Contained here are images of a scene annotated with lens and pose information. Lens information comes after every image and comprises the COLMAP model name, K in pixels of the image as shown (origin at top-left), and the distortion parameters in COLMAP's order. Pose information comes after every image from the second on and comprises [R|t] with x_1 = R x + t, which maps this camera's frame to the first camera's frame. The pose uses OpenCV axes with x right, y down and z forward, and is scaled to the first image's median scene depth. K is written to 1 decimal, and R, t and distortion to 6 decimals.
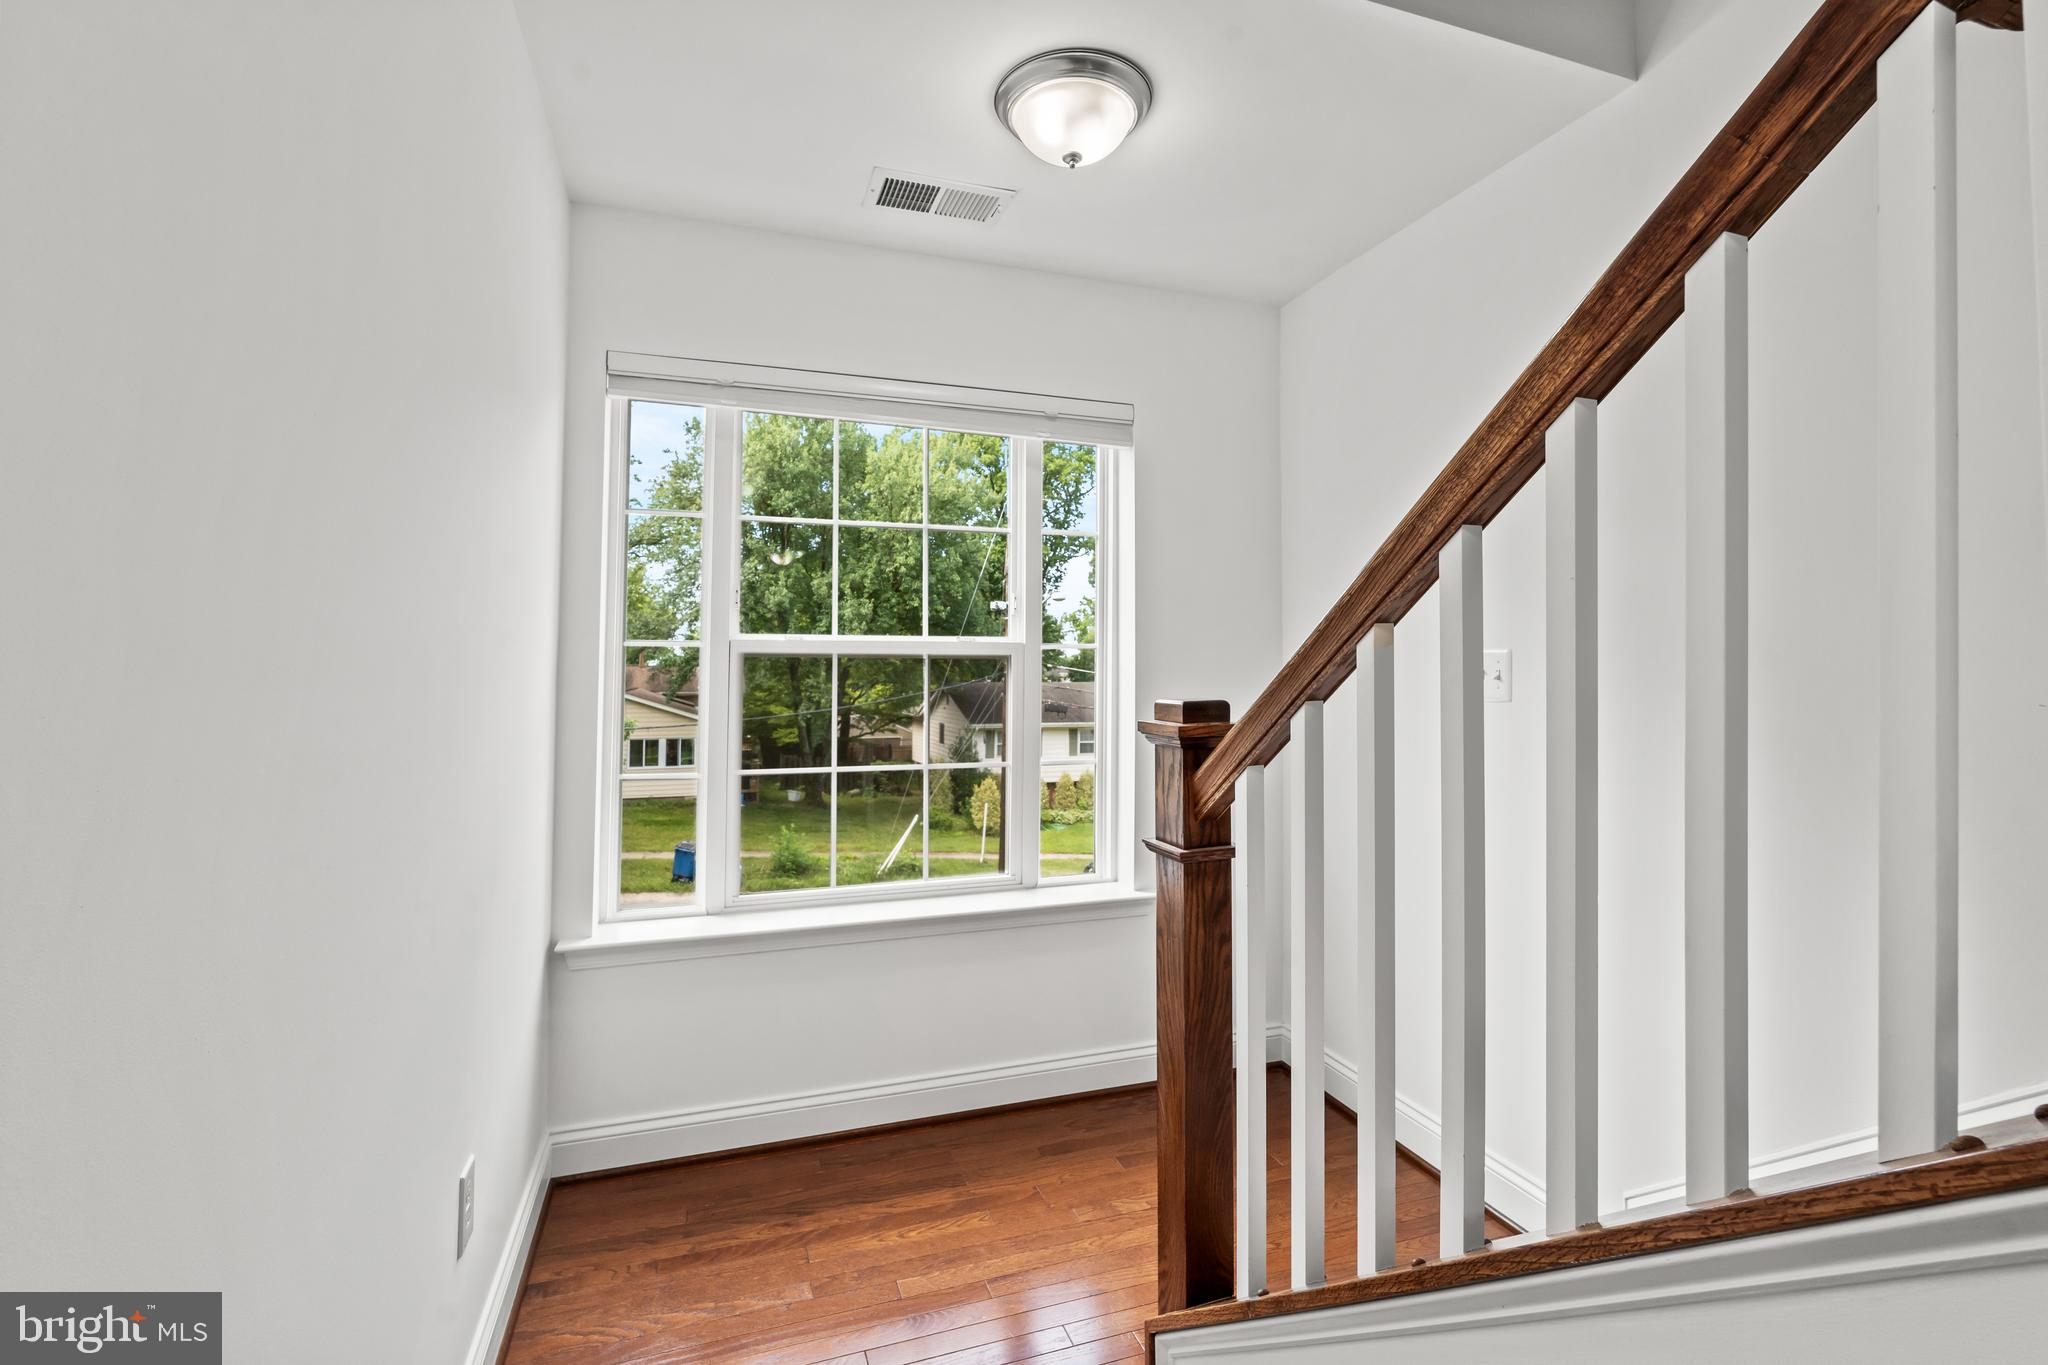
lens RADIAL K [[916.6, 0, 1032.8], [0, 916.6, 643.1], [0, 0, 1]] dist [-0.008933, 0.000578]
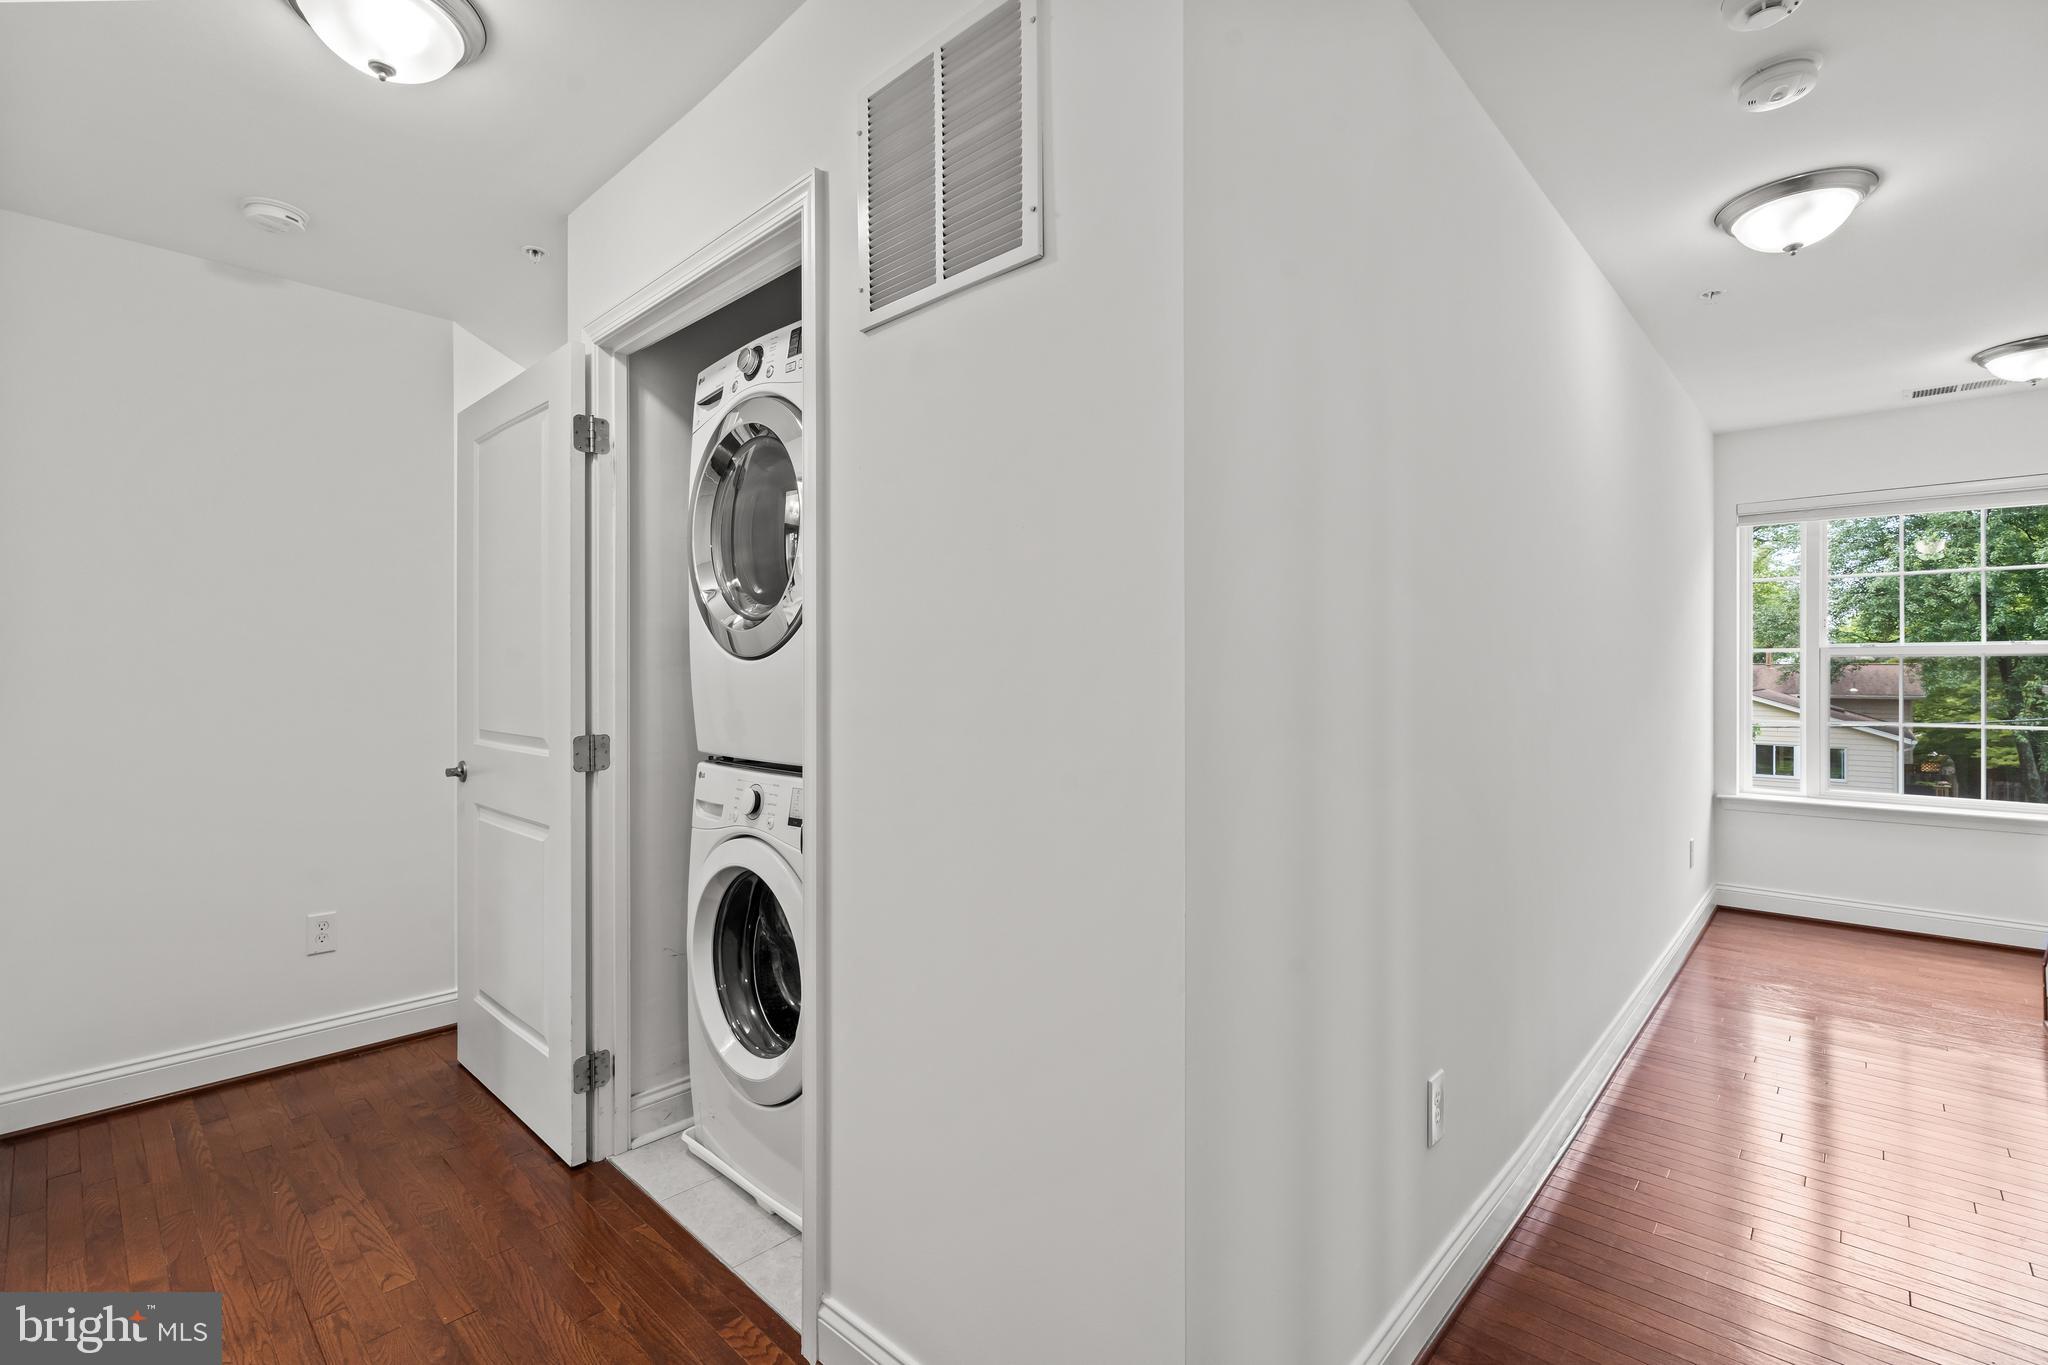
lens RADIAL K [[916.6, 0, 1004.4], [0, 916.6, 653.1], [0, 0, 1]] dist [-0.008933, 0.000578]
pose [[0.450787, -0.013922, -0.892523, 0.500063], [0.024049, 0.999705, -0.003448, -0.024227], [0.892308, -0.019911, 0.450988, -1.139904]]
